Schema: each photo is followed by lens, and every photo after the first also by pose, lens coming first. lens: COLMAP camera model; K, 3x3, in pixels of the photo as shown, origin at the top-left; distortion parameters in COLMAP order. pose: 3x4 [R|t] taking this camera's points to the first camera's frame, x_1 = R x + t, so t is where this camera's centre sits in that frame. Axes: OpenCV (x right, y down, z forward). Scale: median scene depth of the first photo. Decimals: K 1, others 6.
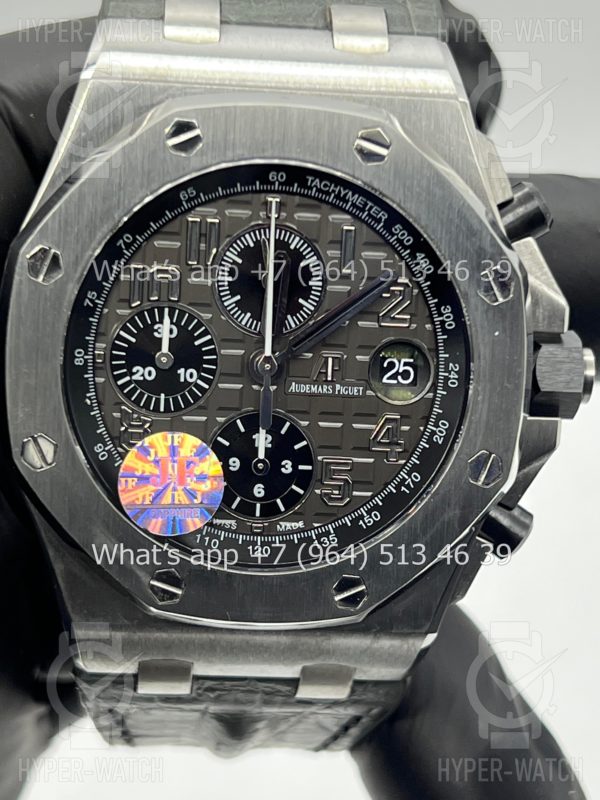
lens RADIAL K [[1825.6, 0, 307.9], [0, 1825.6, 431.2], [0, 0, 1]] dist [0.197955, 0.000000]
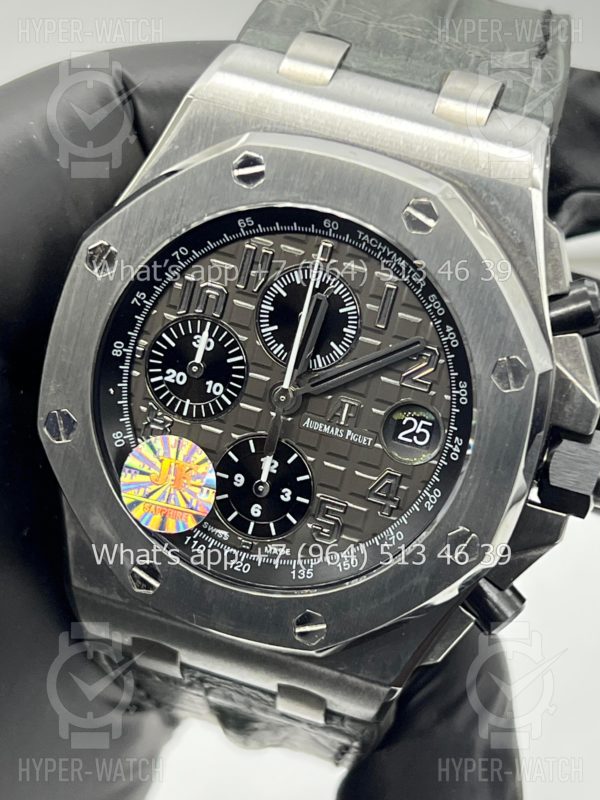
lens RADIAL K [[1825.6, 0, 302.3], [0, 1825.6, 399.5], [0, 0, 1]] dist [0.197955, 0.000000]
pose [[0.941771, 0.235528, -0.239989, 0.238010], [-0.233452, 0.971646, 0.037468, -0.075868], [0.242009, 0.020739, 0.970052, -0.014277]]
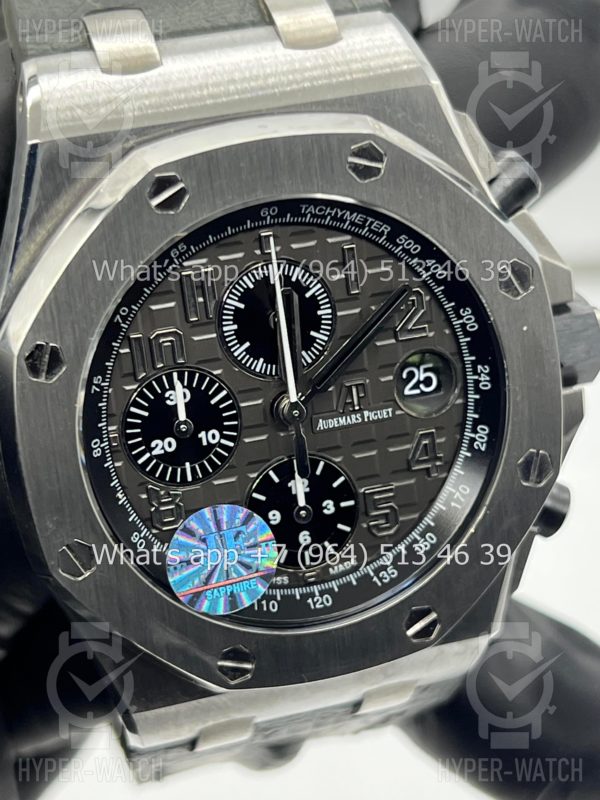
lens RADIAL K [[1825.6, 0, 299.2], [0, 1825.6, 404.3], [0, 0, 1]] dist [0.197955, 0.000000]
pose [[0.968672, -0.208941, 0.134234, -0.142652], [0.191351, 0.972486, 0.132873, -0.161139], [-0.158303, -0.103025, 0.982001, 0.087654]]
